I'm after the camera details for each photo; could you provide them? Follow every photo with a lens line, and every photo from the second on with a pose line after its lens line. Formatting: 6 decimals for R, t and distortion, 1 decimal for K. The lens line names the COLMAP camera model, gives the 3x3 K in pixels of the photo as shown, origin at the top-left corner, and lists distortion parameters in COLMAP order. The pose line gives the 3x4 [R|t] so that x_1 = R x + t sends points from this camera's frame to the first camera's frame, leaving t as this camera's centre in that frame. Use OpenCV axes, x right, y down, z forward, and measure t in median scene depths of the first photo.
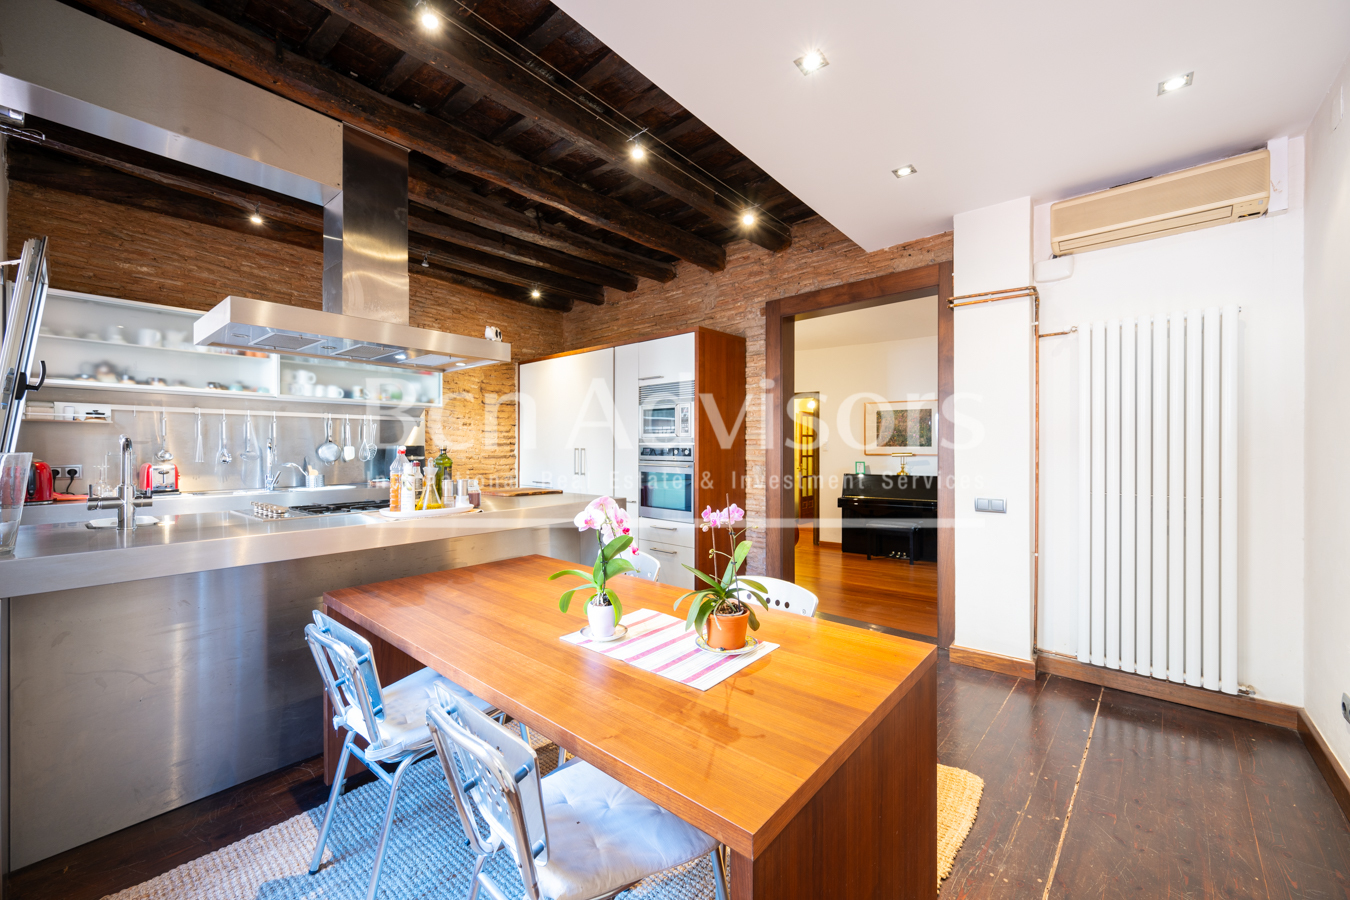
lens RADIAL K [[541.1, 0, 675.0], [0, 541.1, 450.0], [0, 0, 1]] dist [0.000669, 0.000320]
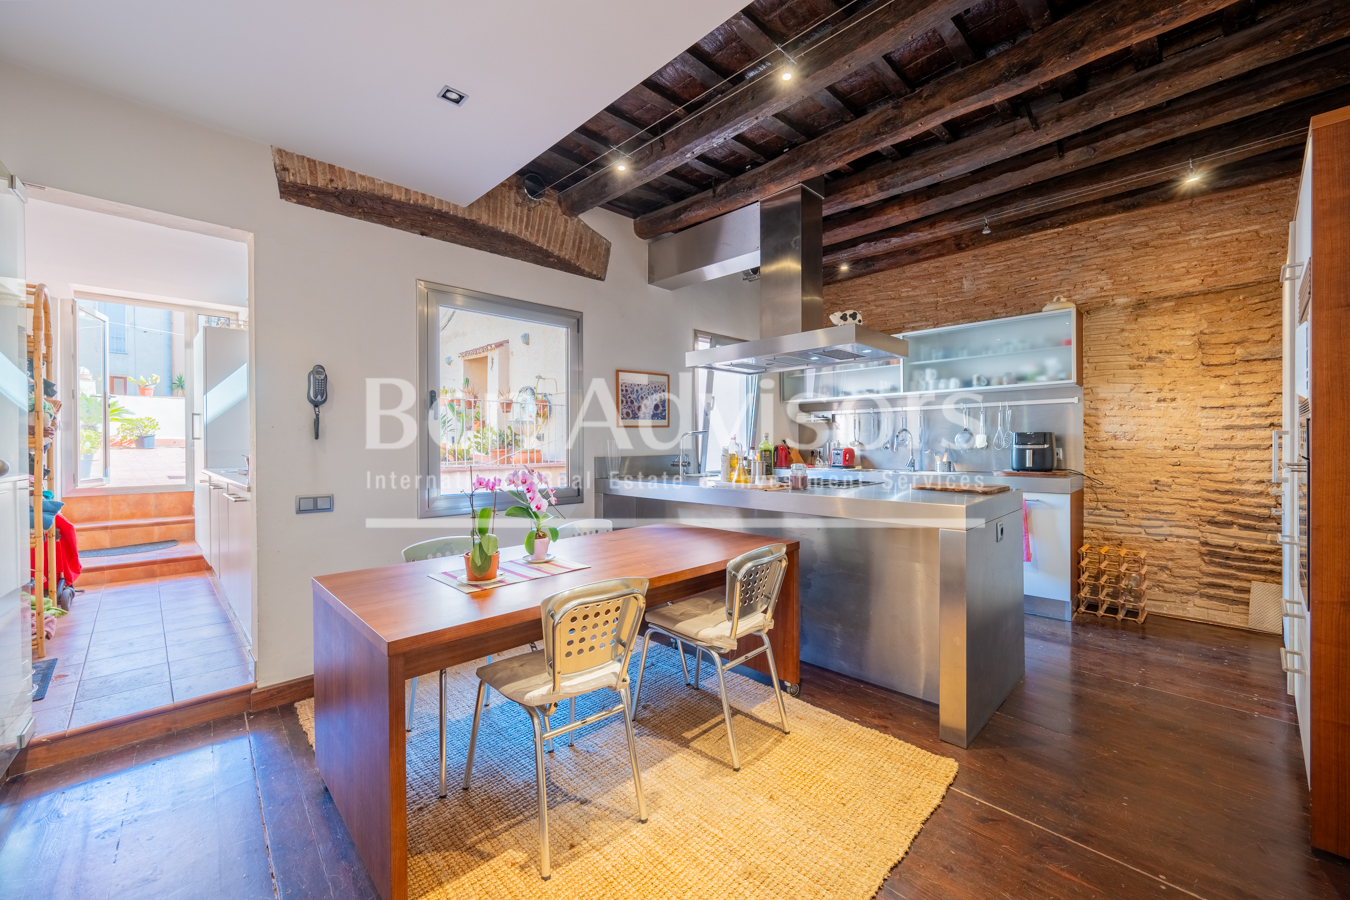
lens RADIAL K [[541.1, 0, 675.0], [0, 541.1, 450.0], [0, 0, 1]] dist [0.000669, 0.000320]
pose [[-0.095867, 0.013756, -0.995299, 0.475988], [0.005240, 0.999898, 0.013315, 0.005428], [0.995380, -0.003939, -0.095930, 0.557285]]
